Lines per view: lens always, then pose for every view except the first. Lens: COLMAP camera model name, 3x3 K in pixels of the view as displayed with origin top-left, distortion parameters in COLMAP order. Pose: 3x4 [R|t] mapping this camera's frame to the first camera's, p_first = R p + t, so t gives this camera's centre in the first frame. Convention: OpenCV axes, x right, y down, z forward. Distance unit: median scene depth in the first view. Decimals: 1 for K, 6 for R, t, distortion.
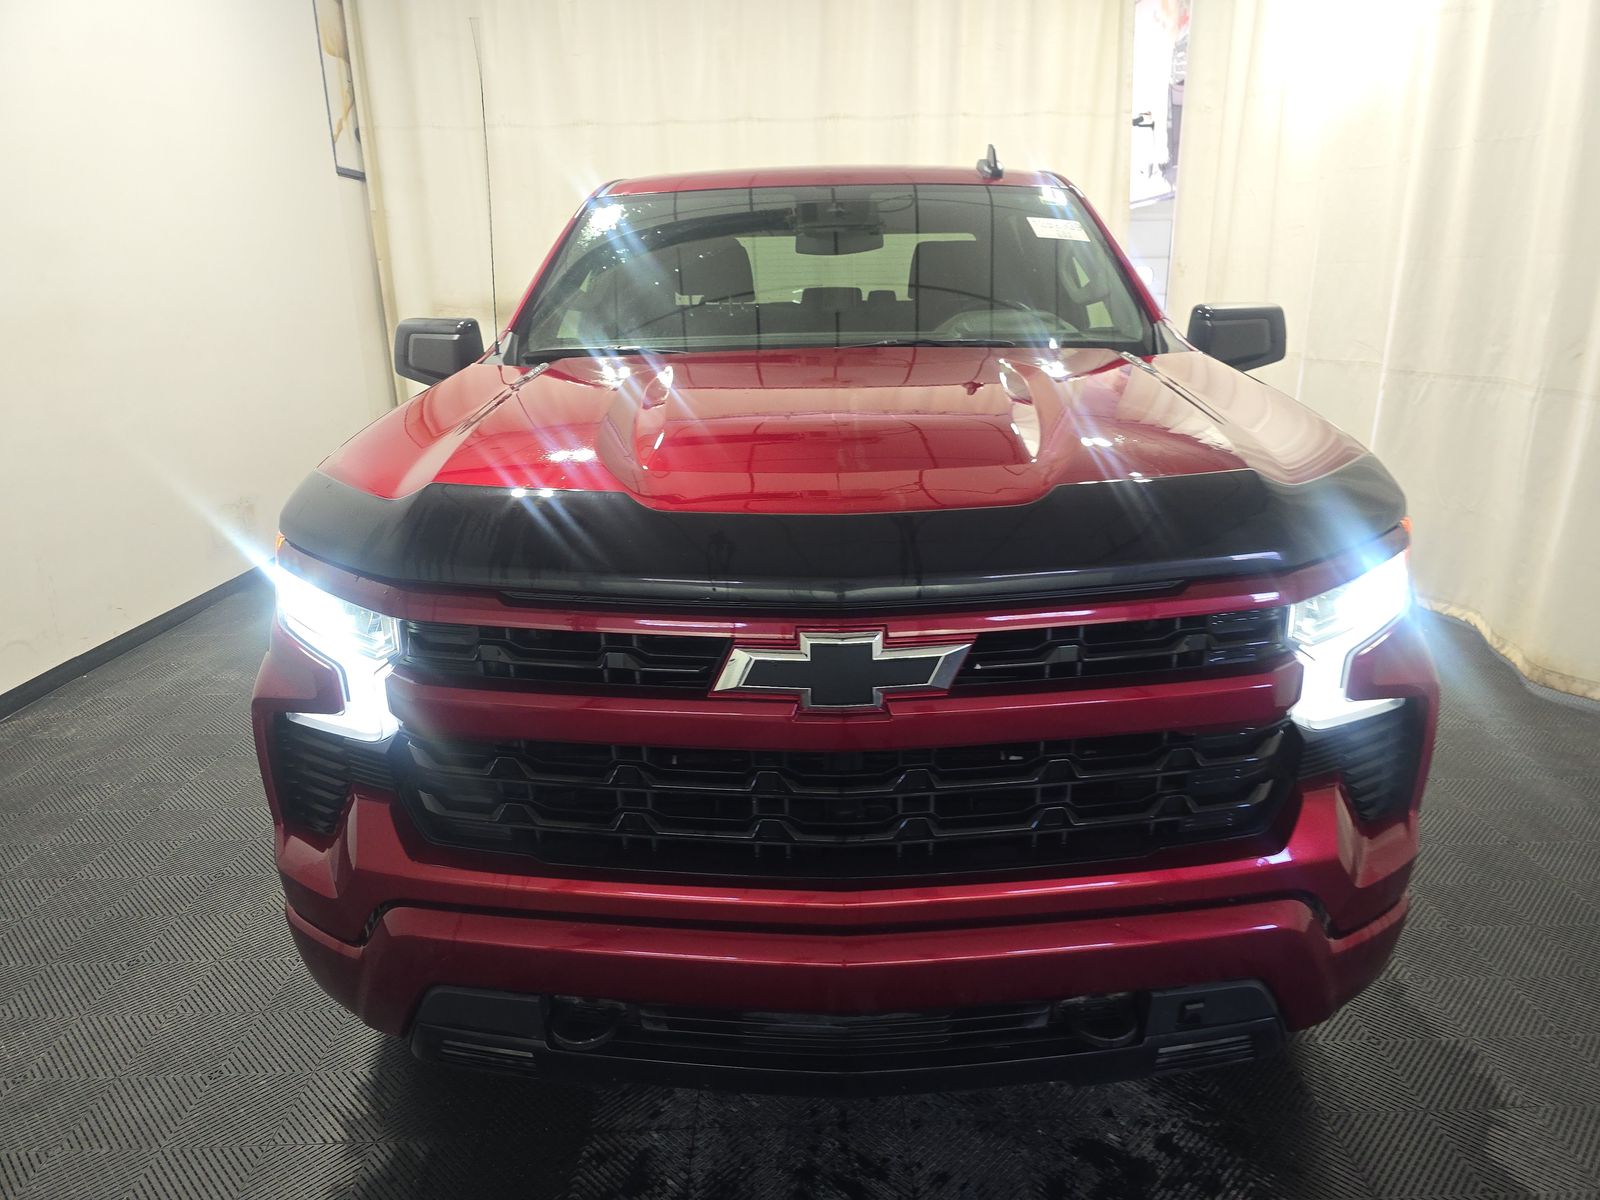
lens RADIAL K [[1082.2, 0, 810.3], [0, 1082.2, 604.4], [0, 0, 1]] dist [0.026626, -0.021342]
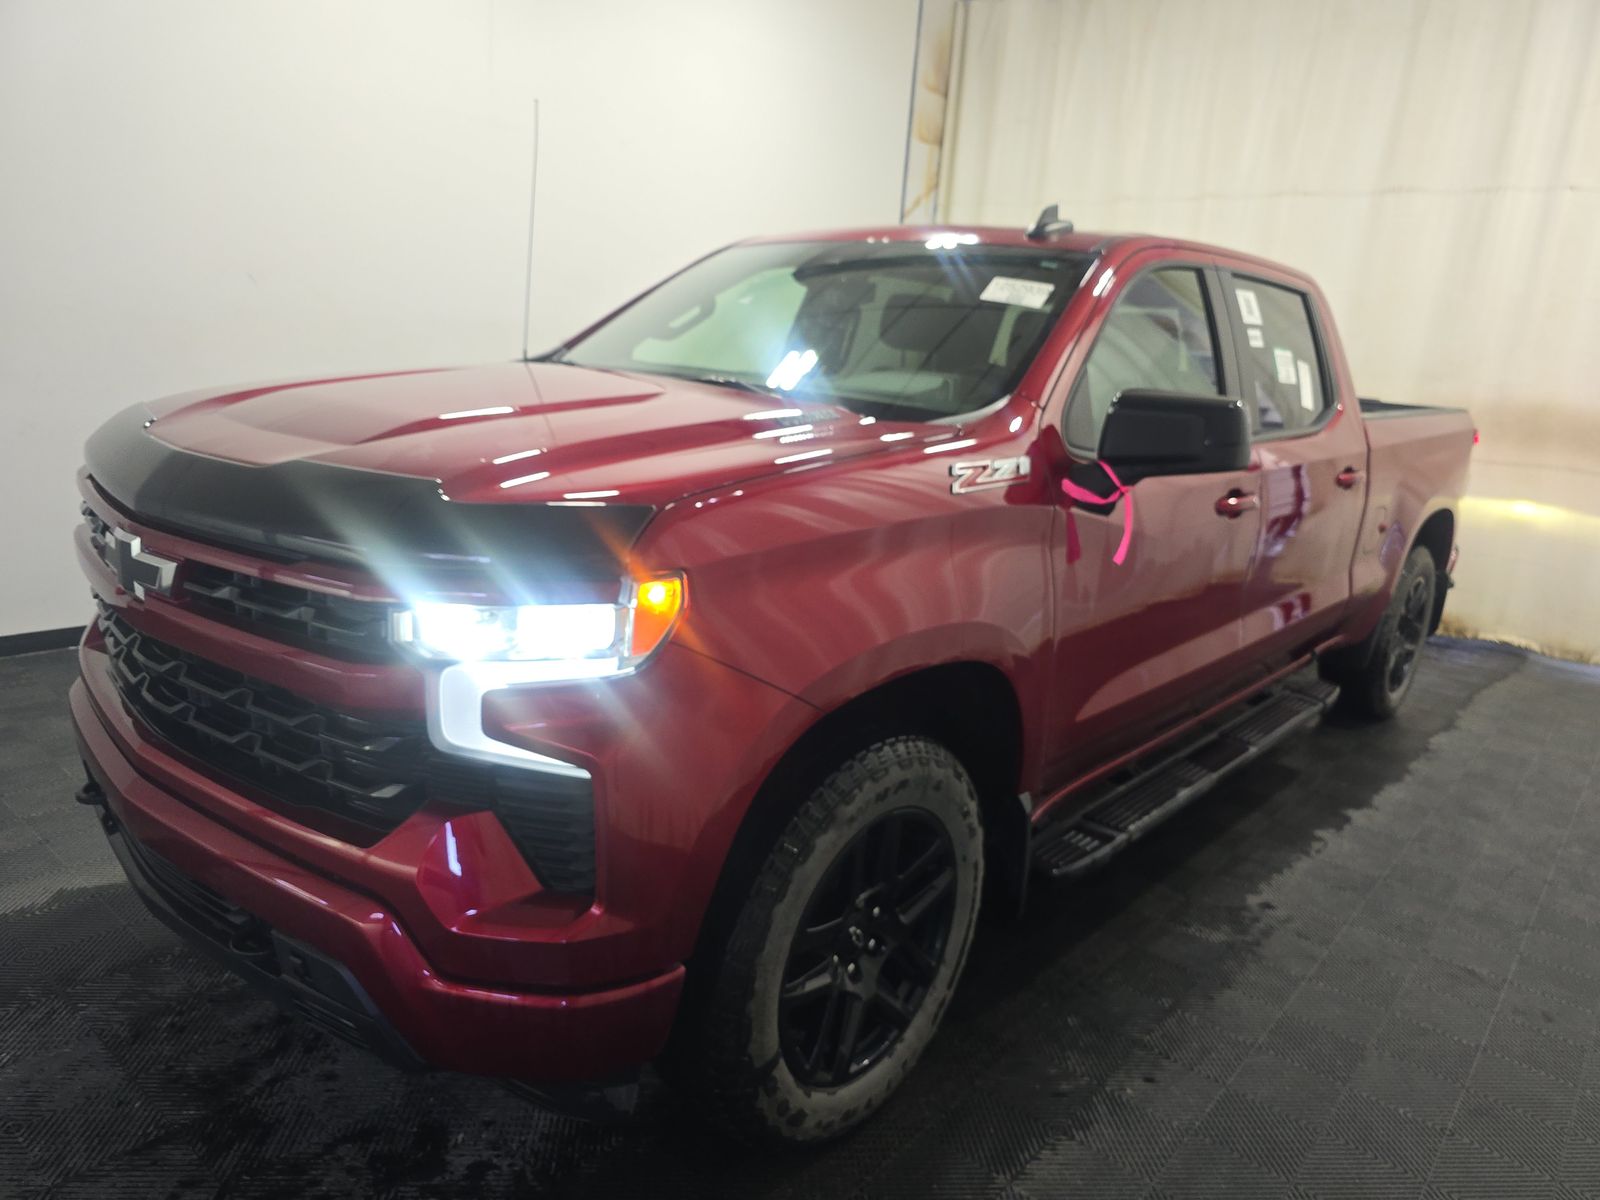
lens RADIAL K [[1082.2, 0, 806.6], [0, 1082.2, 599.5], [0, 0, 1]] dist [0.026626, -0.021342]
pose [[0.748256, 0.228612, -0.622775, 1.053539], [-0.273091, 0.961666, 0.024899, -0.108855], [0.604594, 0.151443, 0.782005, 0.329254]]
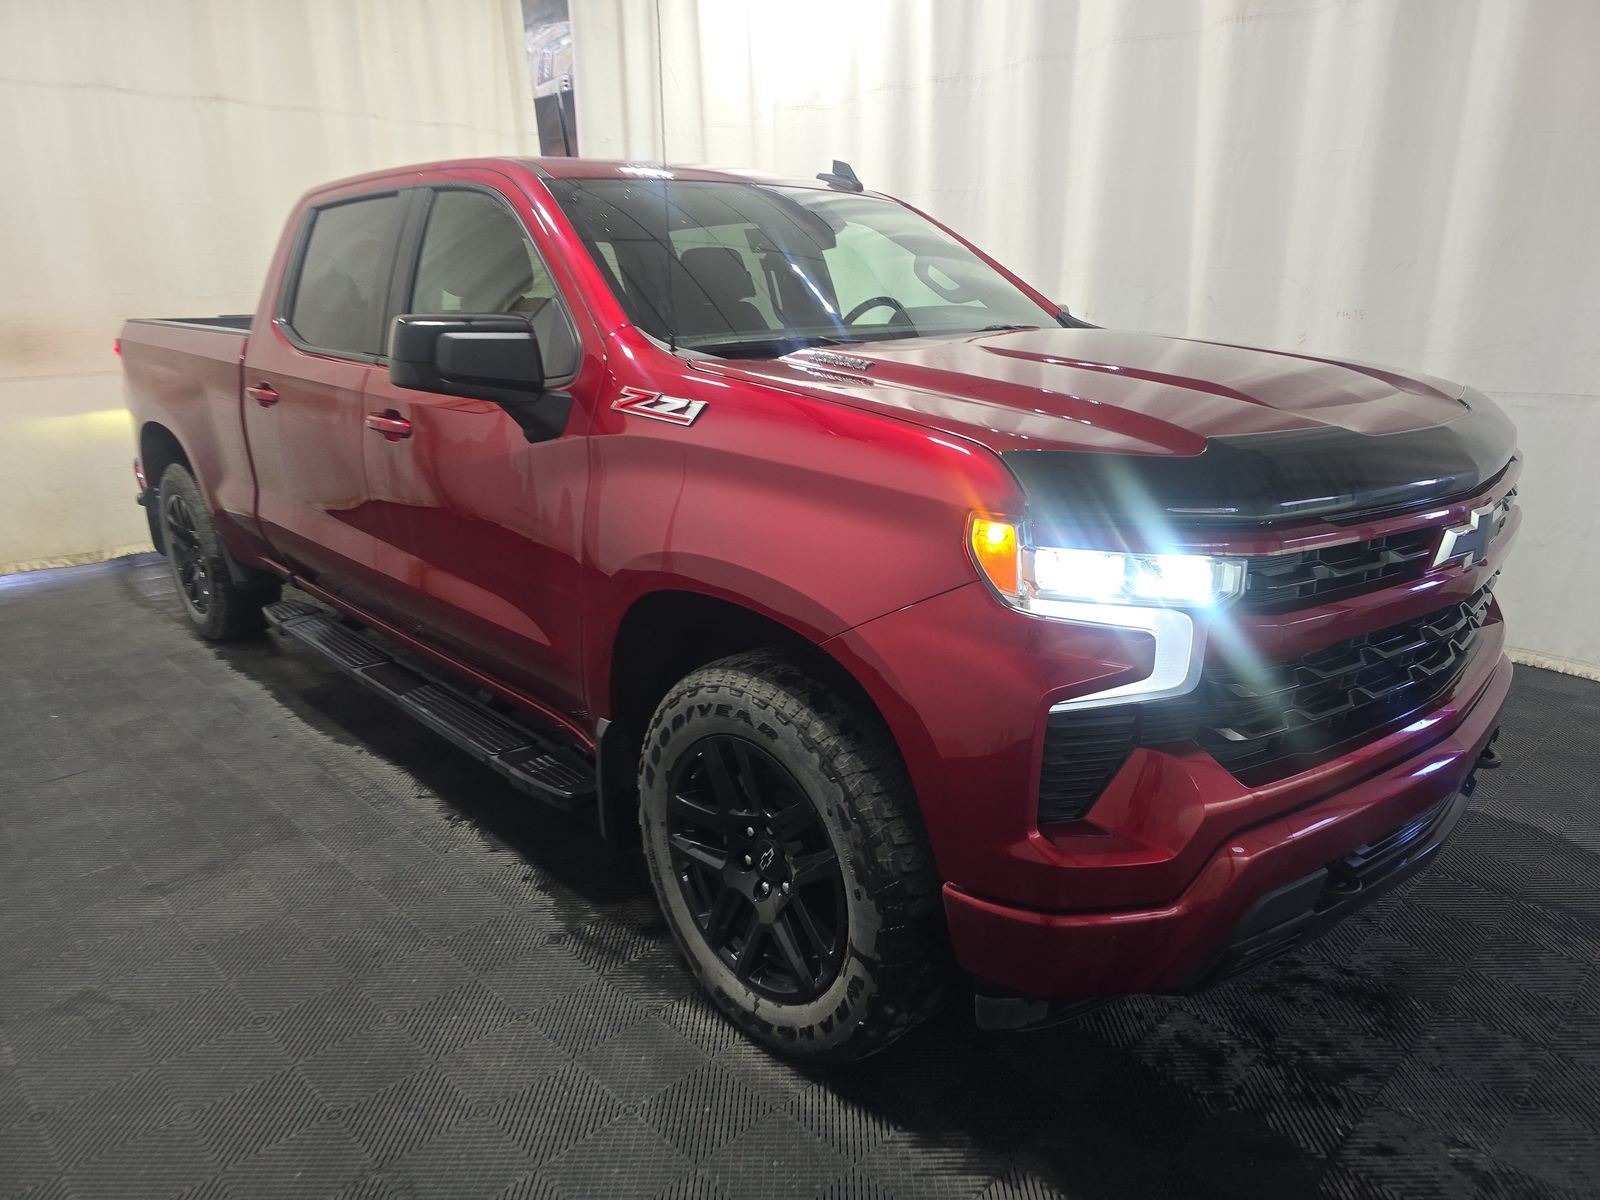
lens RADIAL K [[1082.2, 0, 807.9], [0, 1082.2, 602.7], [0, 0, 1]] dist [0.026626, -0.021342]
pose [[0.715493, -0.177289, 0.675750, -1.084069], [0.194740, 0.979539, 0.050797, -0.064511], [-0.670929, 0.095250, 0.735378, 0.383434]]
